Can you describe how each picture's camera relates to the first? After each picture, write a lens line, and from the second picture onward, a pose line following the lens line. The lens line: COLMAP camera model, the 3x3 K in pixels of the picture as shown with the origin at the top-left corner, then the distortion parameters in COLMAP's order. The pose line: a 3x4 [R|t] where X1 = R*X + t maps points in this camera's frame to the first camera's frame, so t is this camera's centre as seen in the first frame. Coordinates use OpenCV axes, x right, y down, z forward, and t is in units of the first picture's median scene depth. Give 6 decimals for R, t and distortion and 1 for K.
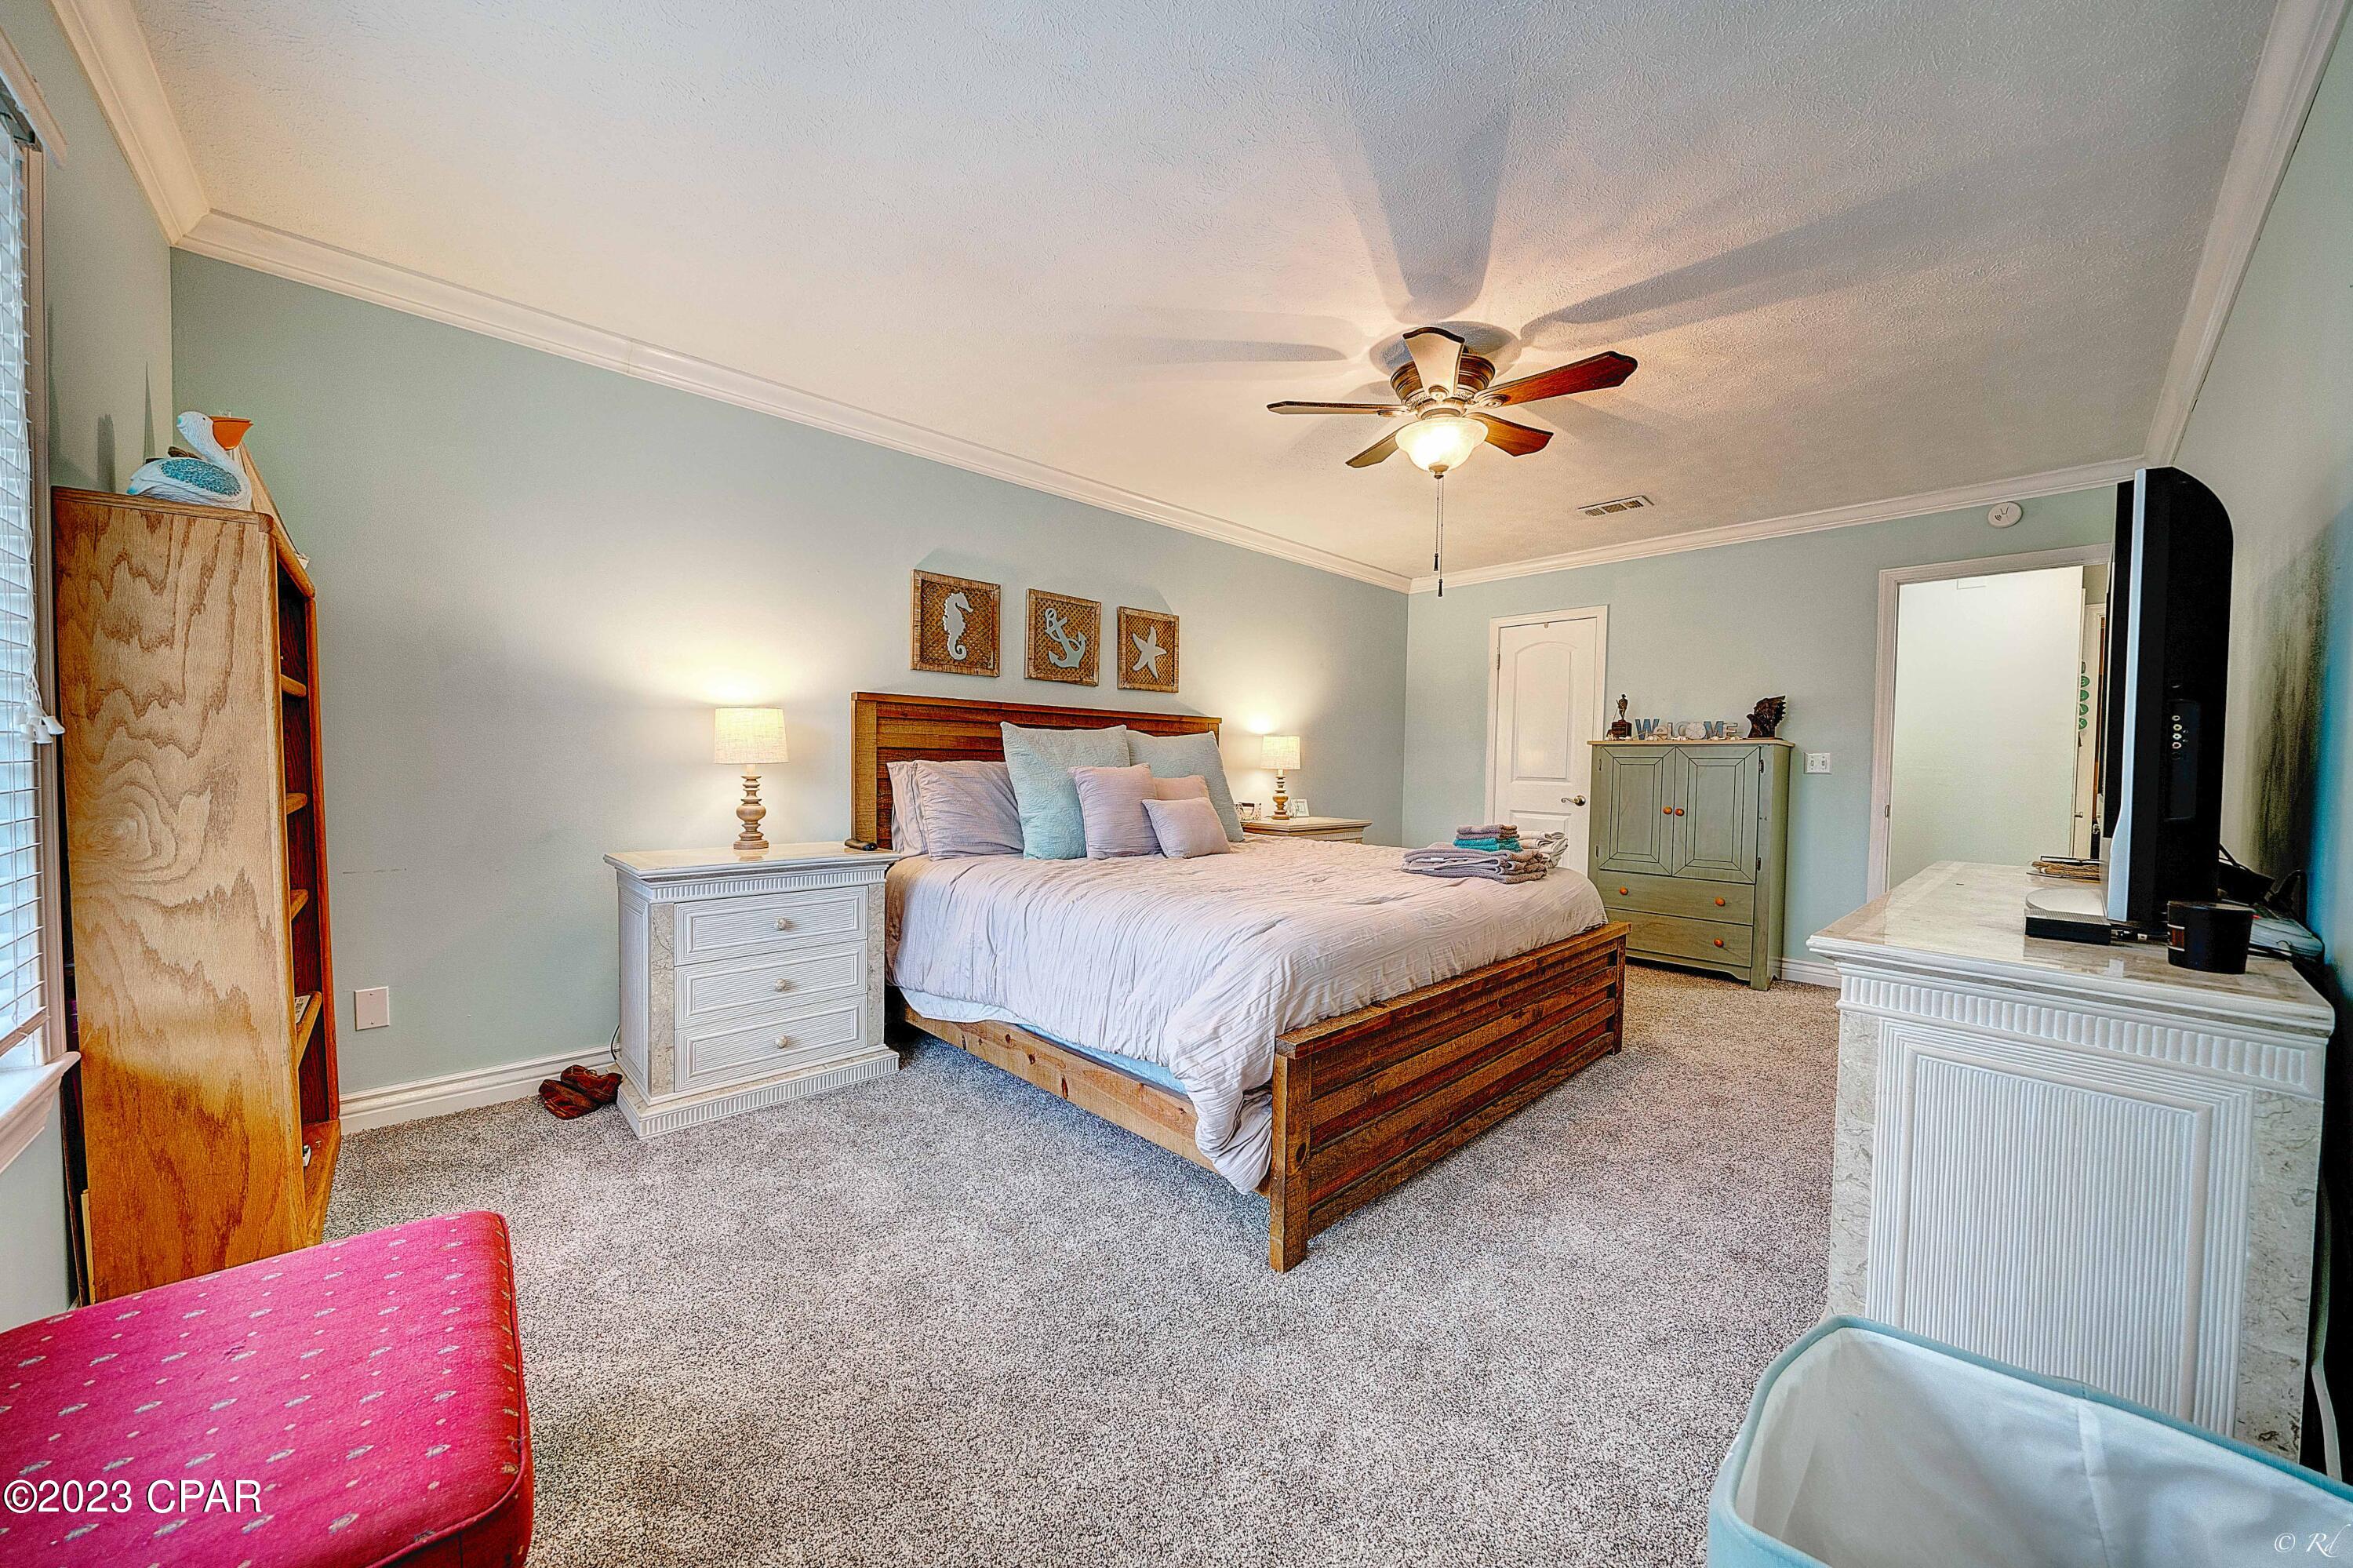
lens RADIAL K [[813.6, 0, 1171.1], [0, 813.6, 789.8], [0, 0, 1]] dist [-0.000134, 0.000075]
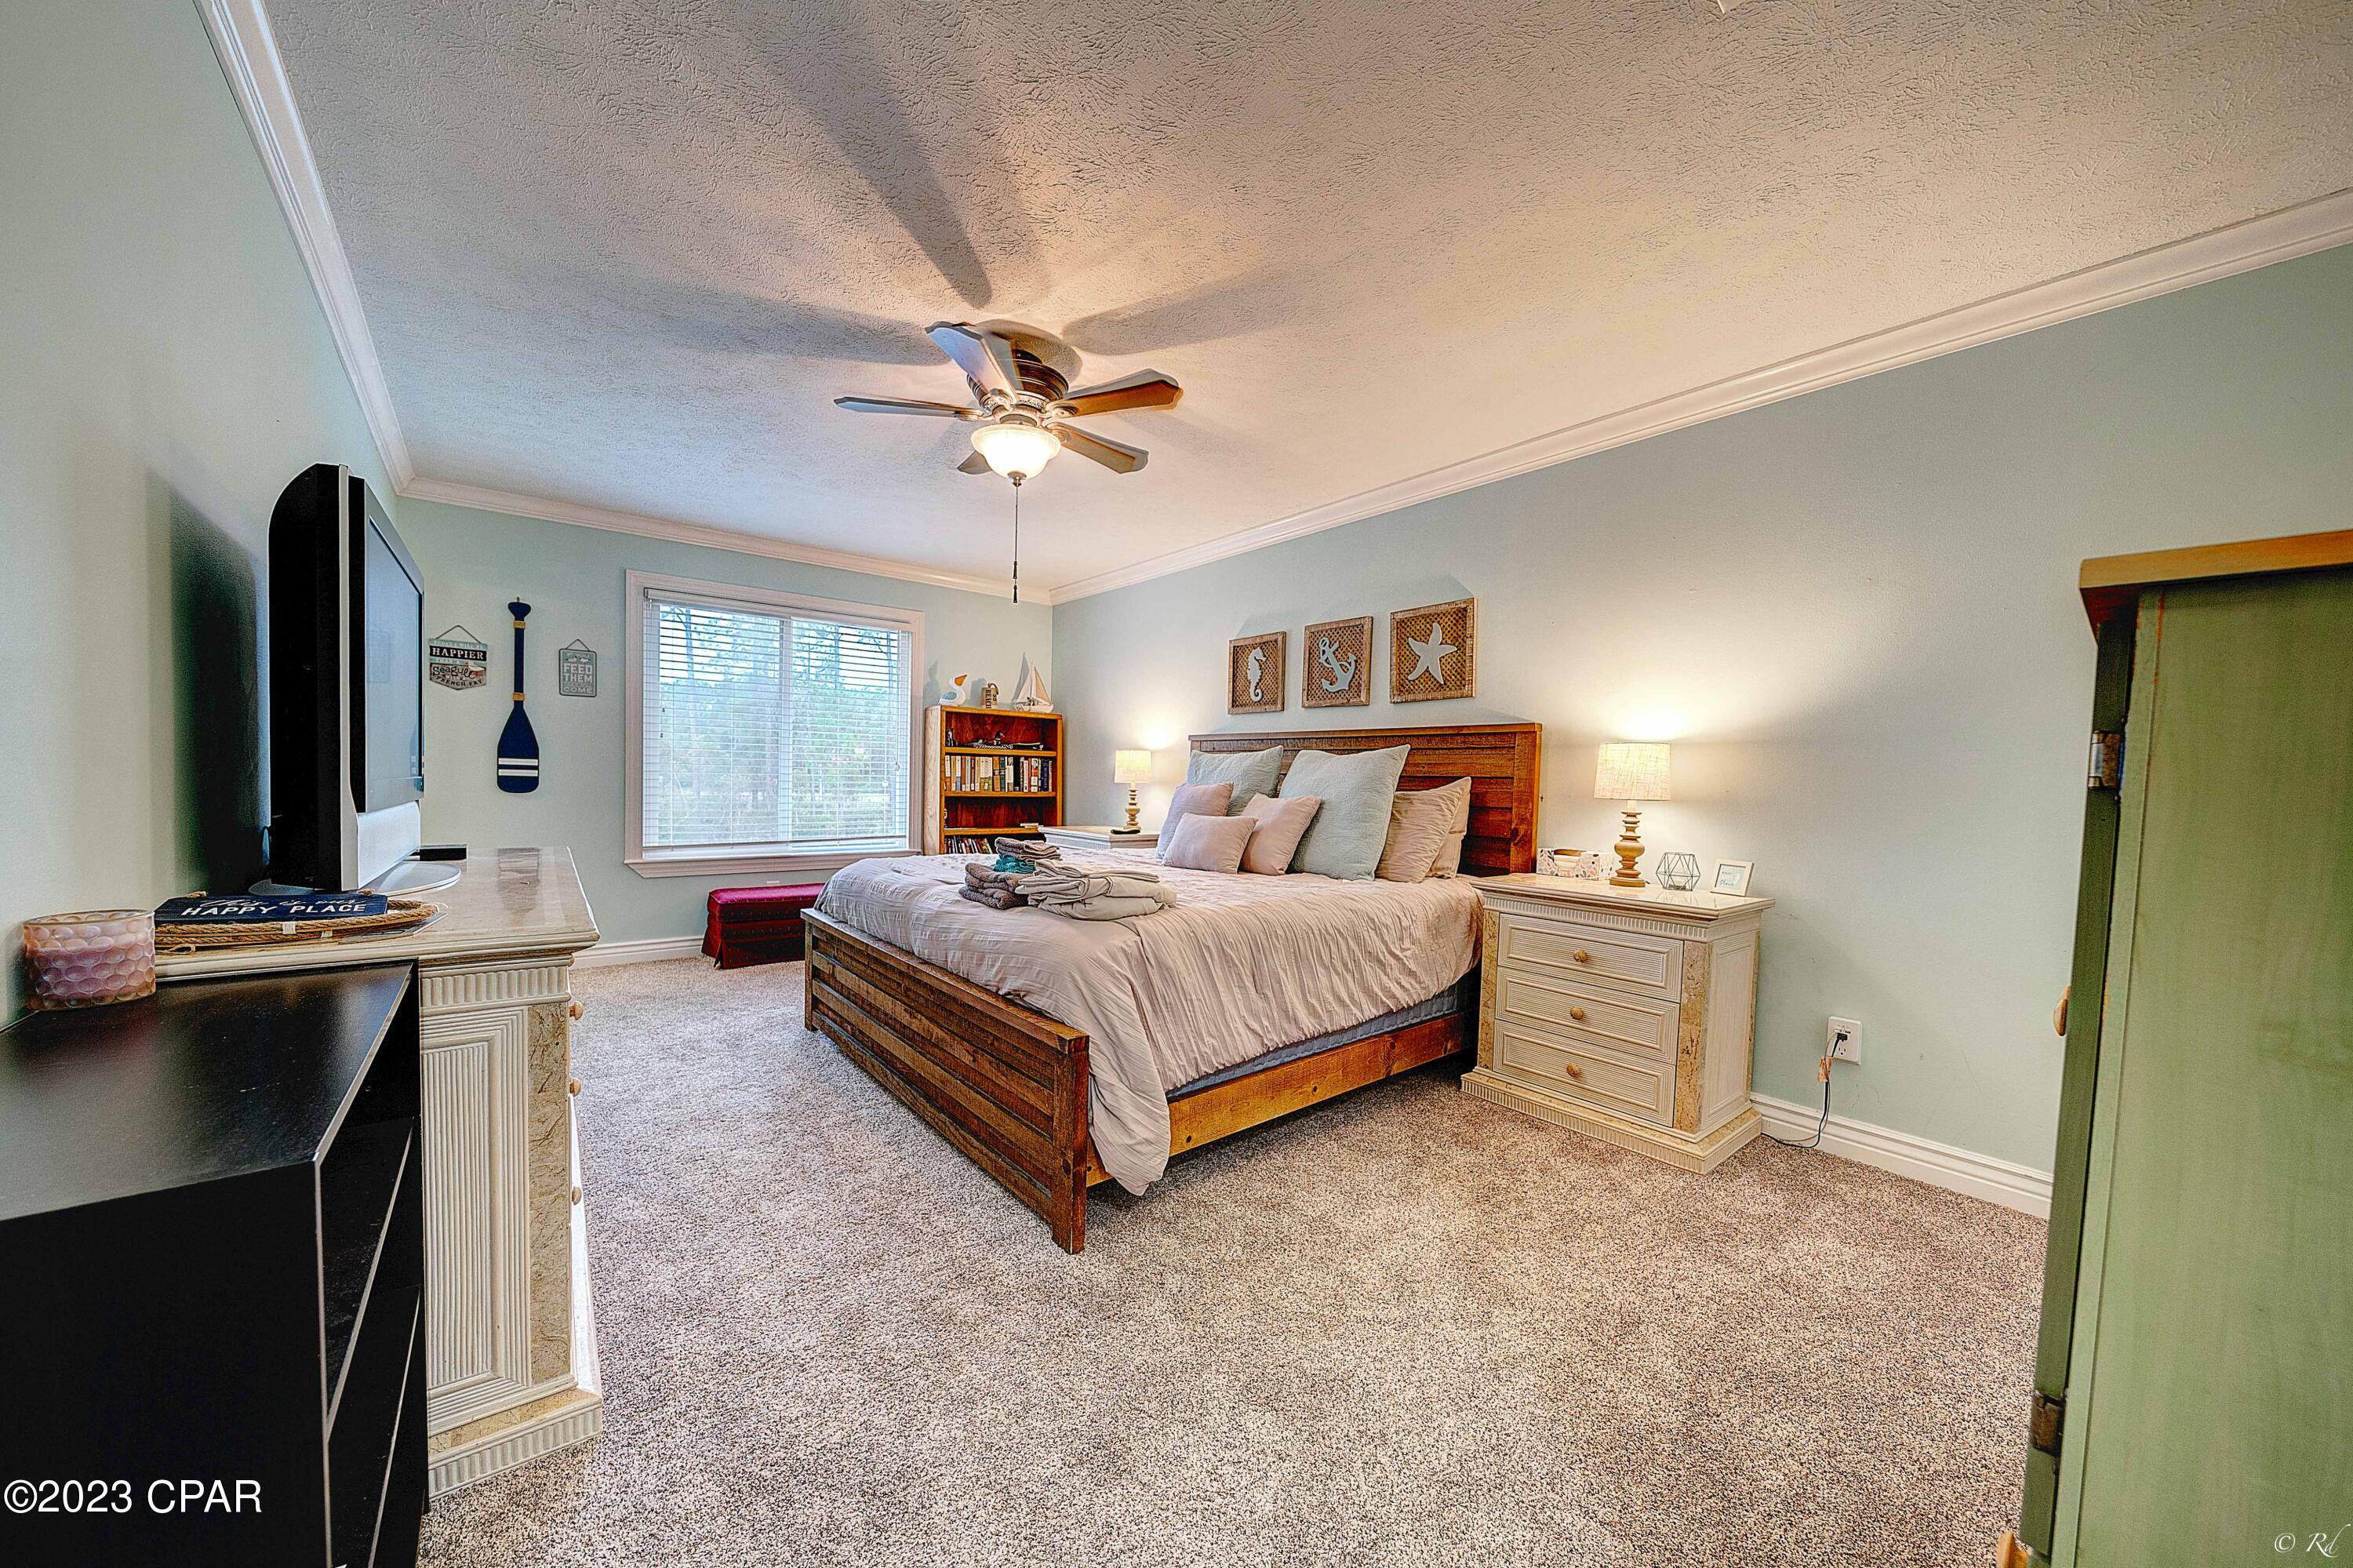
lens RADIAL K [[813.6, 0, 1171.1], [0, 813.6, 789.8], [0, 0, 1]] dist [-0.000134, 0.000075]
pose [[-0.050751, -0.005793, -0.998695, 0.867013], [-0.061039, 0.998132, -0.002688, -0.012711], [0.996844, 0.060823, -0.051010, 0.831509]]
